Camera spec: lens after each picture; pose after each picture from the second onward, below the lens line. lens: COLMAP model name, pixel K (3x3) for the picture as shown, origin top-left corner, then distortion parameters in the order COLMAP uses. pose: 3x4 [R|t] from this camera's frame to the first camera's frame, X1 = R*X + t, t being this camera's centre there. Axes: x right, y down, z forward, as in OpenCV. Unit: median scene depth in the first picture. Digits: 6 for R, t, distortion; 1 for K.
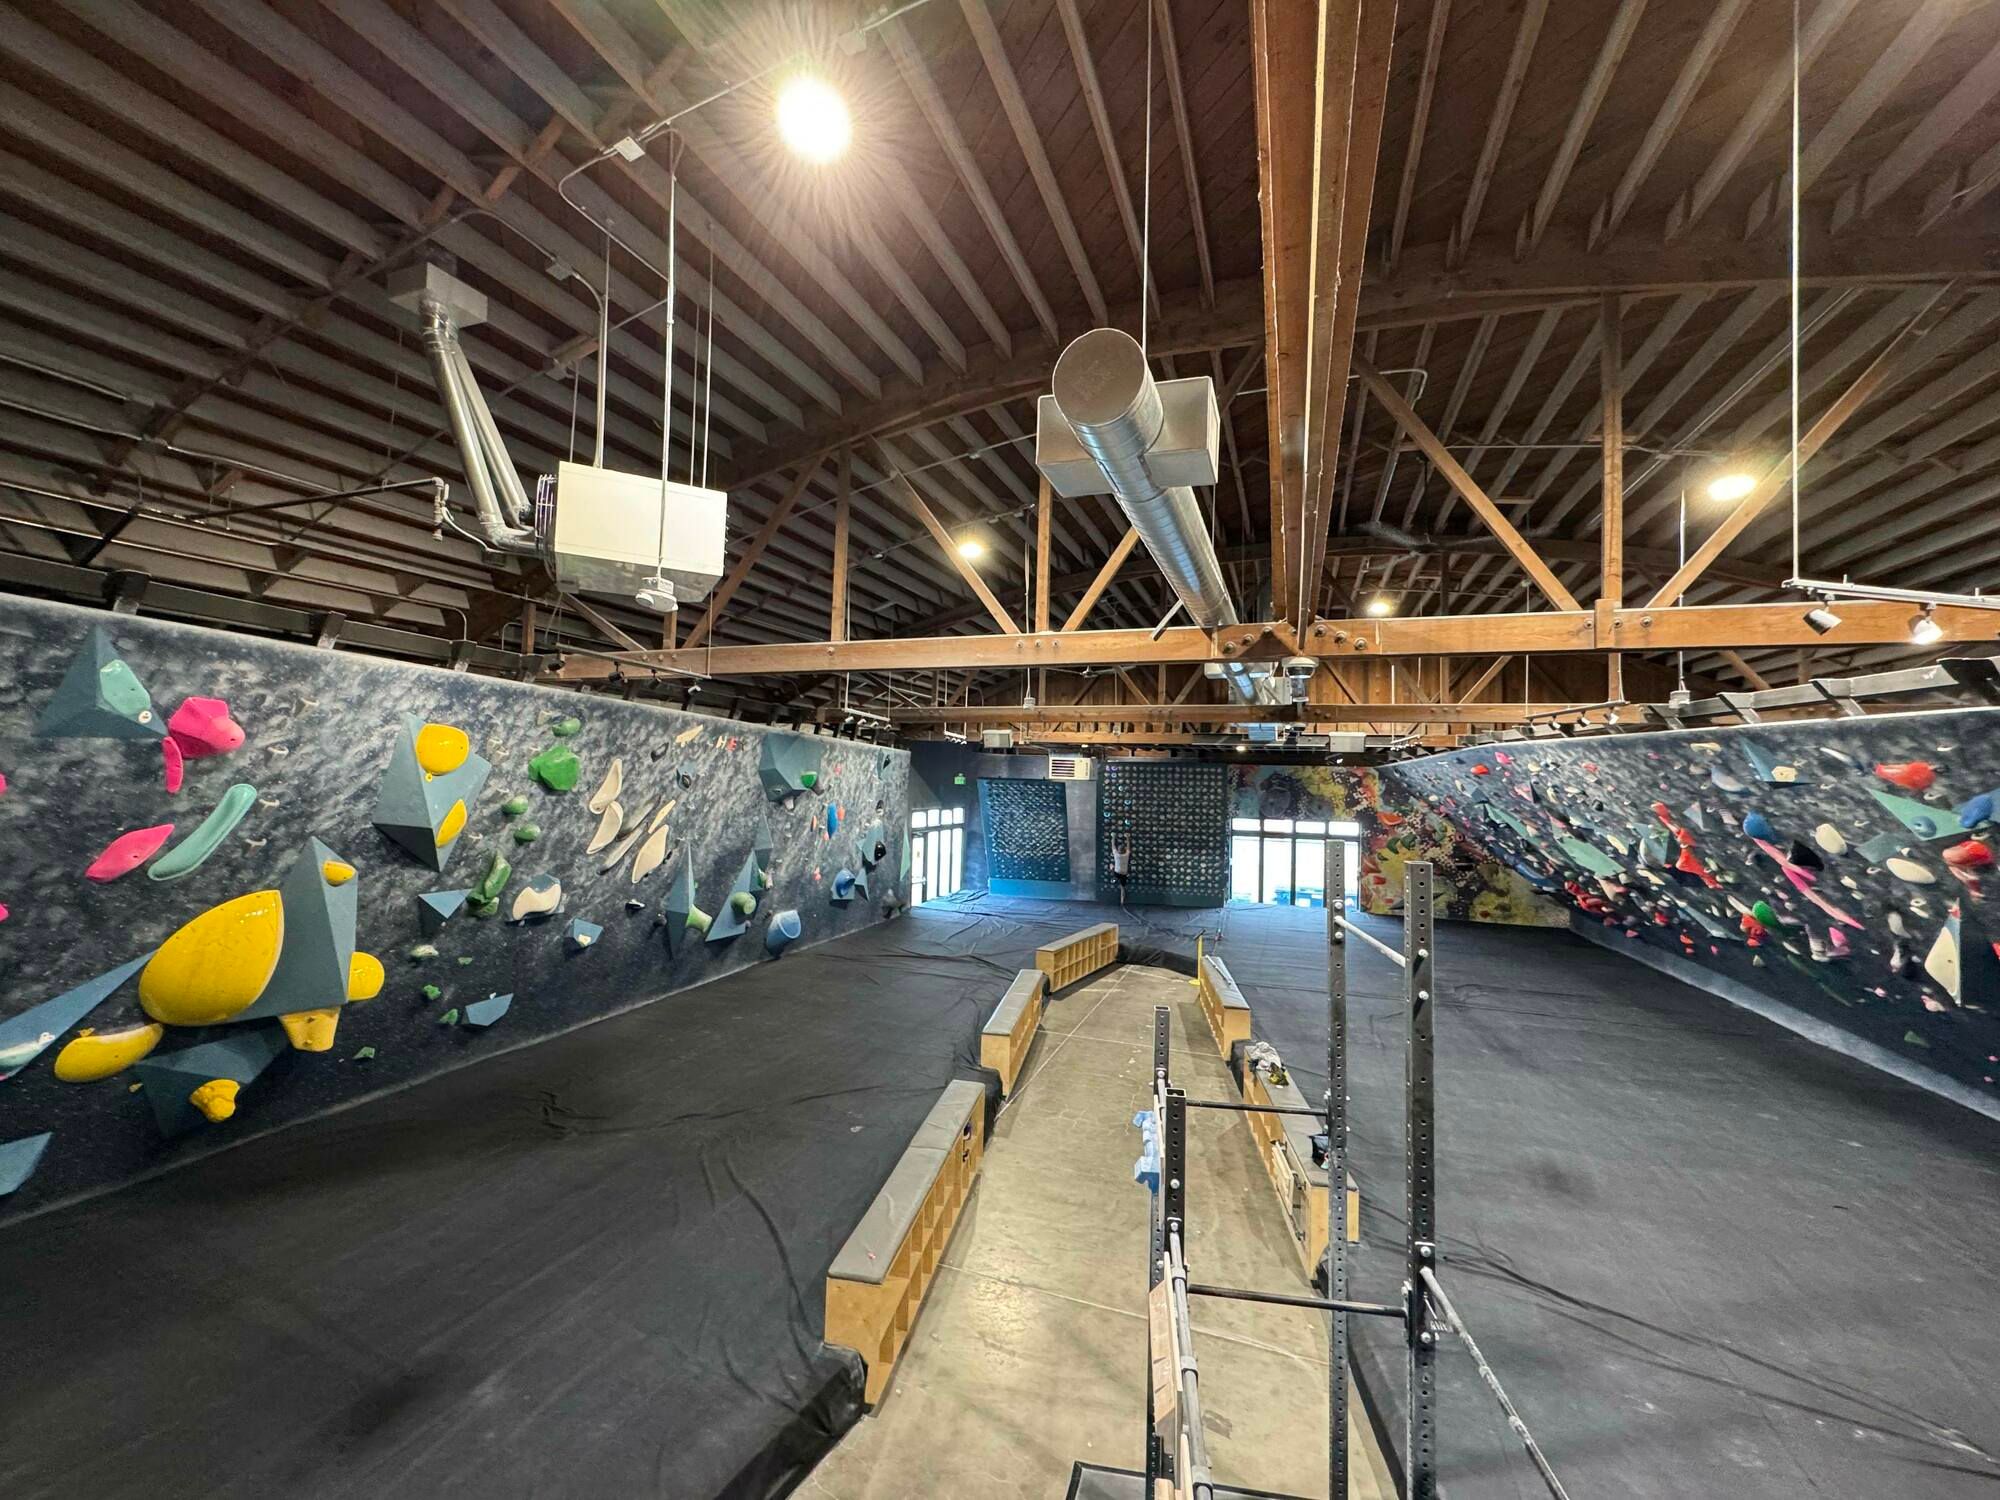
lens RADIAL K [[797.4, 0, 1001.1], [0, 797.4, 751.6], [0, 0, 1]] dist [0.000409, -0.000181]
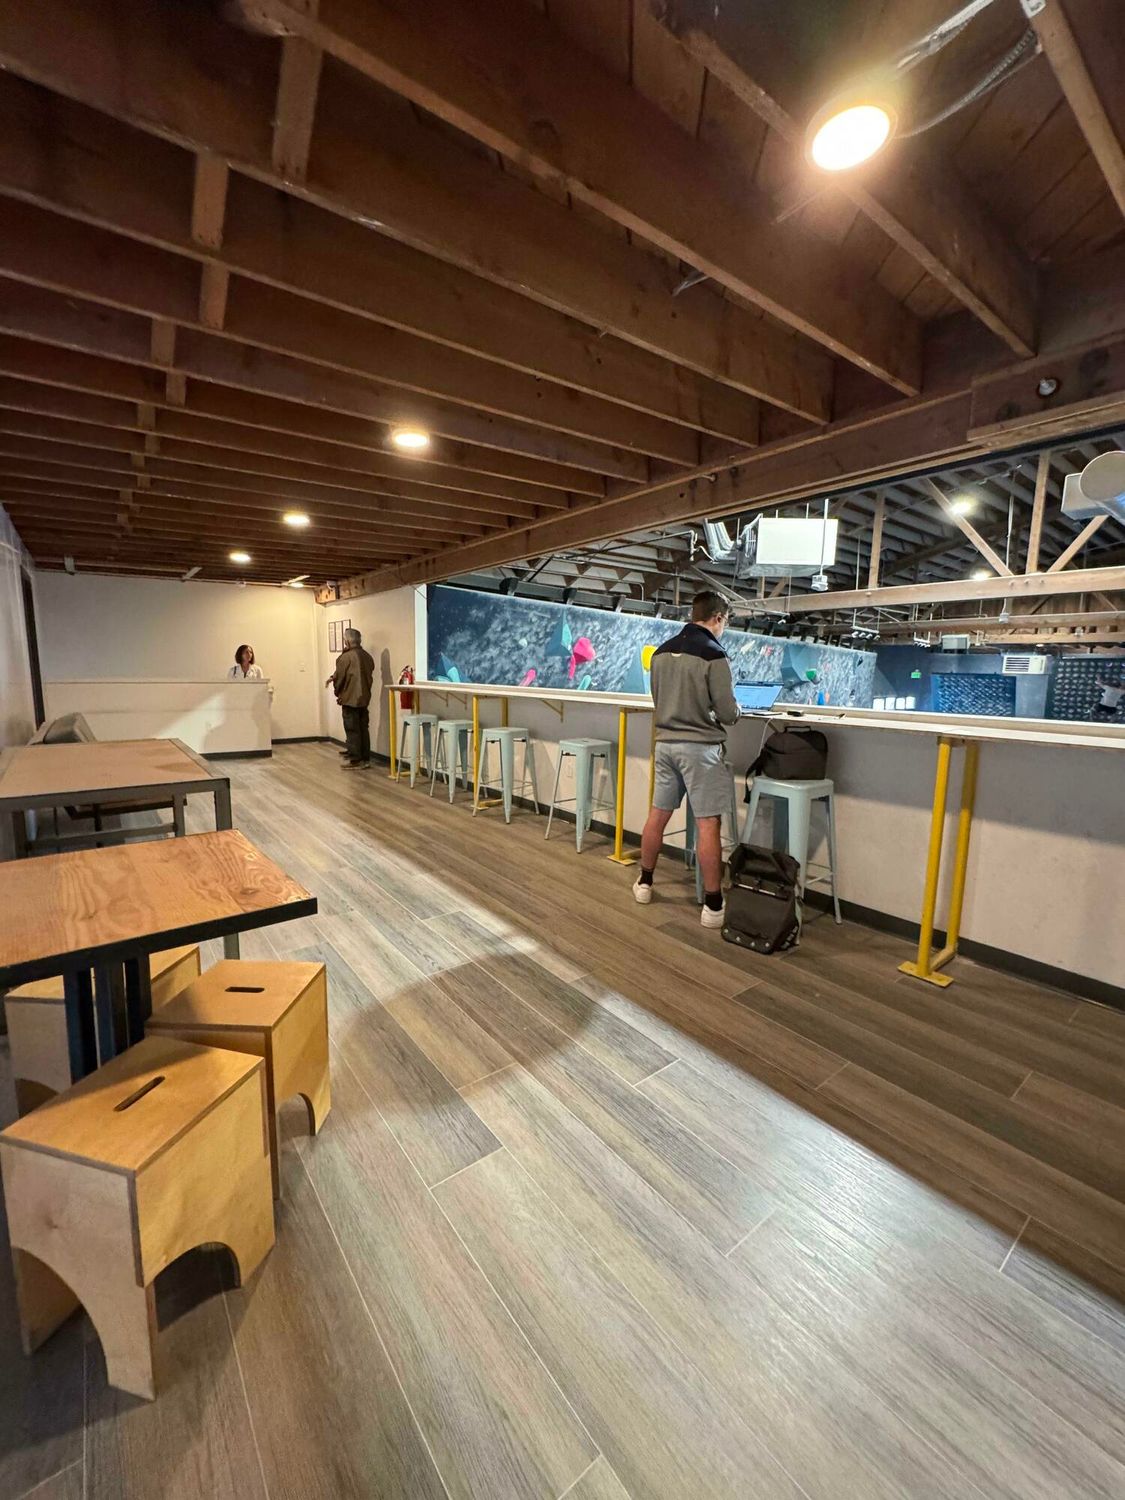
lens RADIAL K [[602.2, 0, 558.7], [0, 602.2, 746.2], [0, 0, 1]] dist [-0.007324, -0.000105]
pose [[0.851775, 0.056446, -0.520858, -0.065526], [0.021932, 0.989466, 0.143096, -0.003905], [0.523448, -0.133310, 0.841564, -0.303563]]
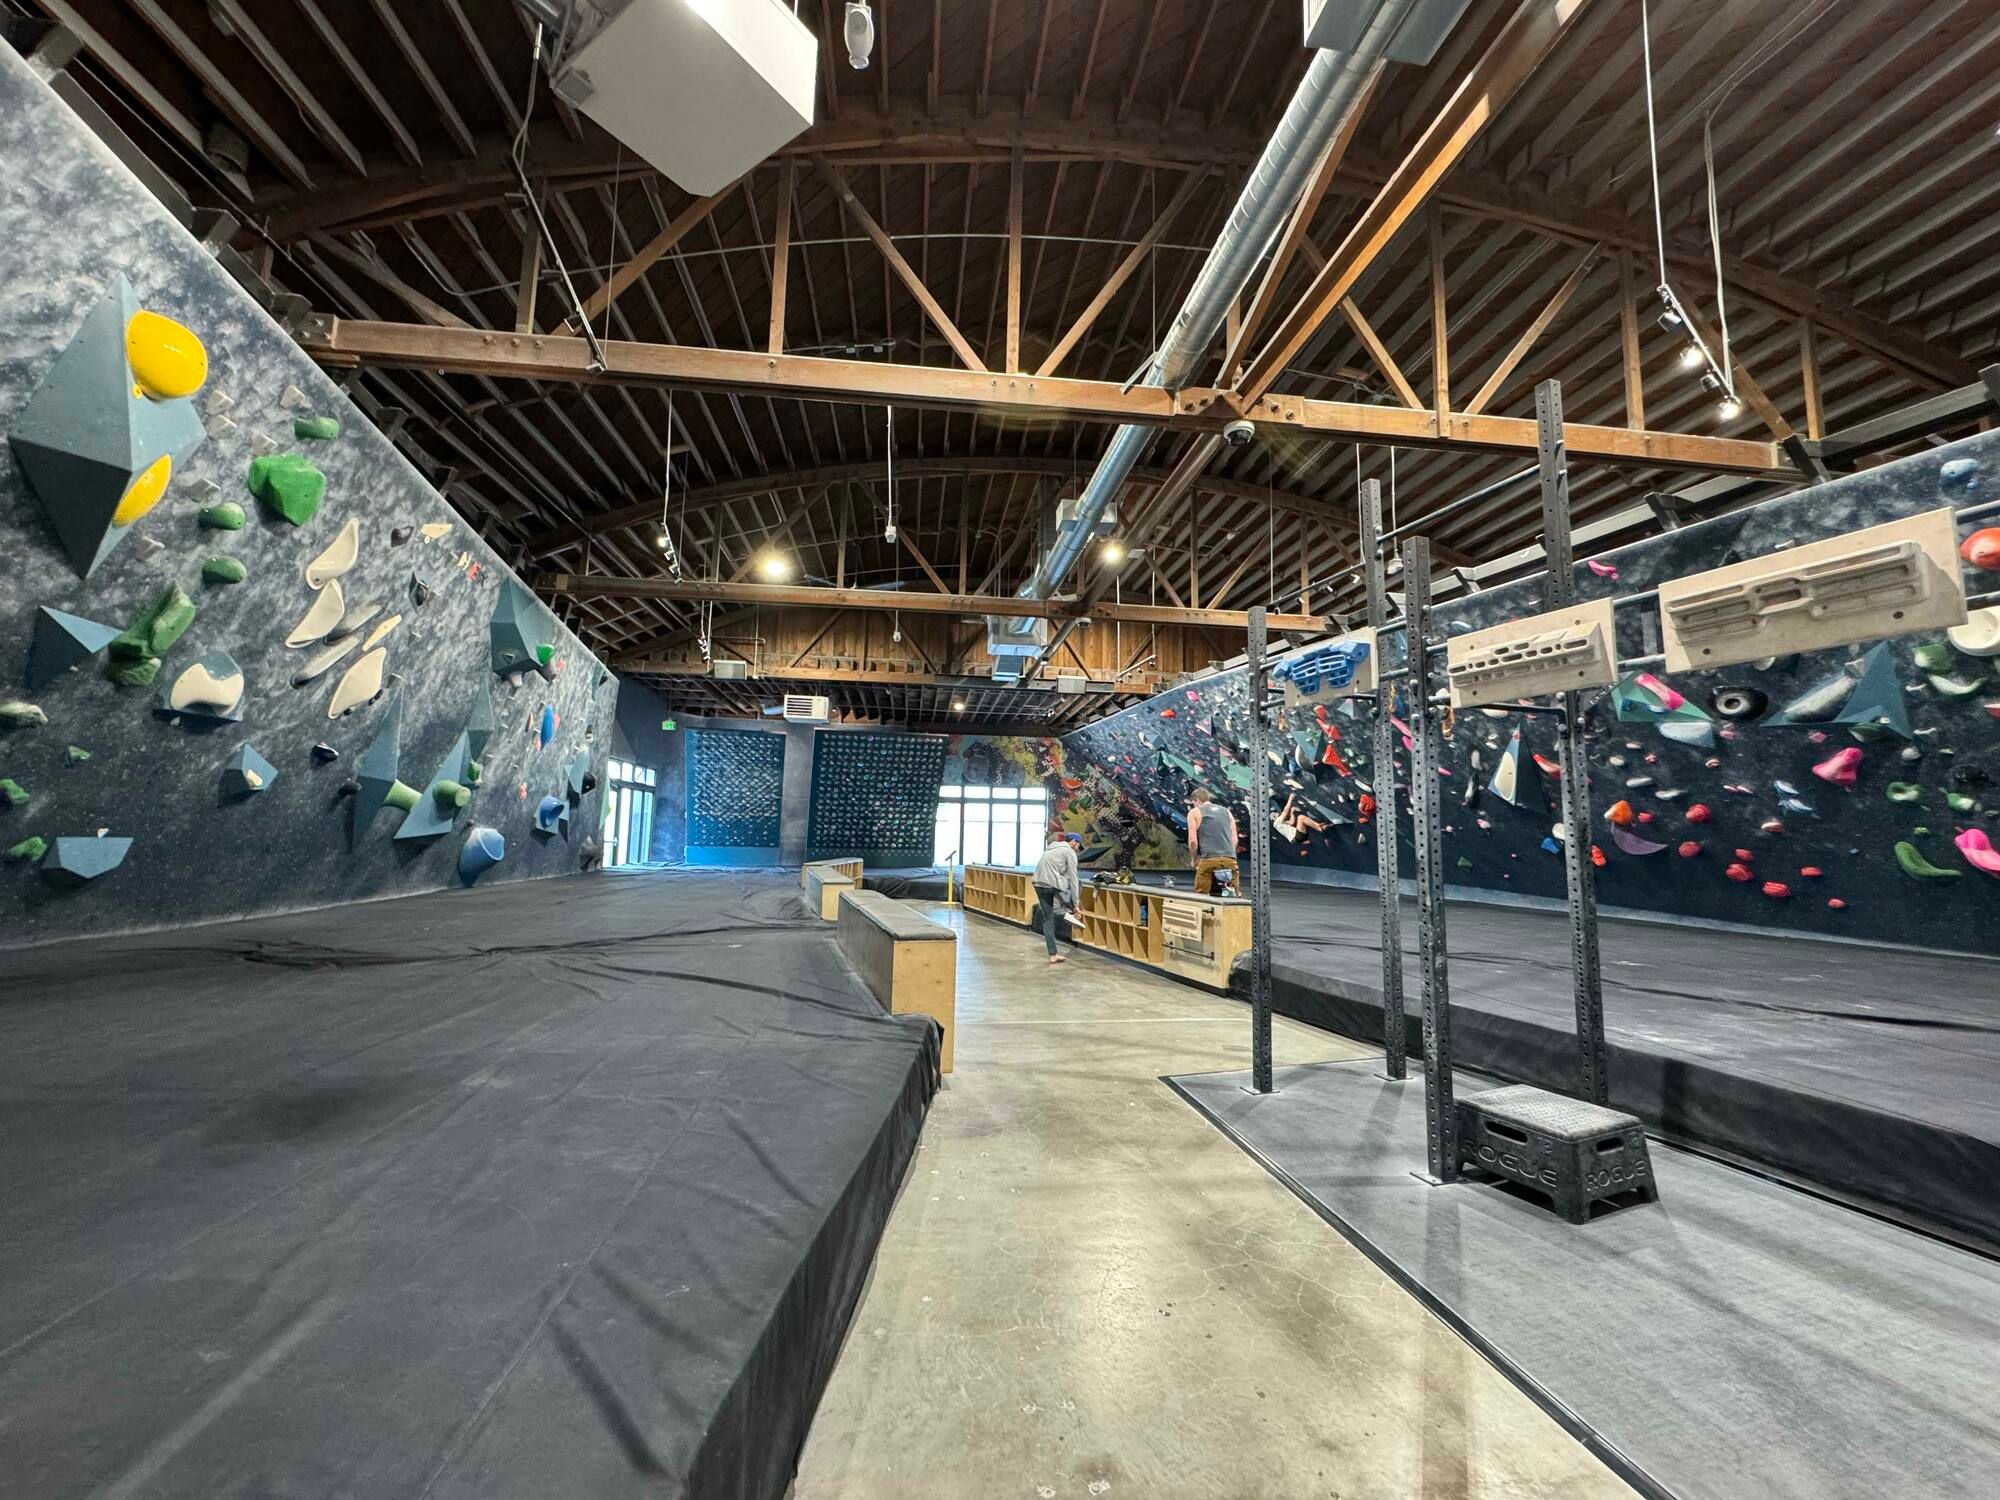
lens RADIAL K [[793.9, 0, 998.0], [0, 793.9, 750.3], [0, 0, 1]] dist [-0.003107, -0.000016]
pose [[0.891775, 0.040901, 0.450627, -0.256323], [-0.011547, 0.997639, -0.067698, 0.252113], [-0.452332, 0.055168, 0.890142, 0.083976]]
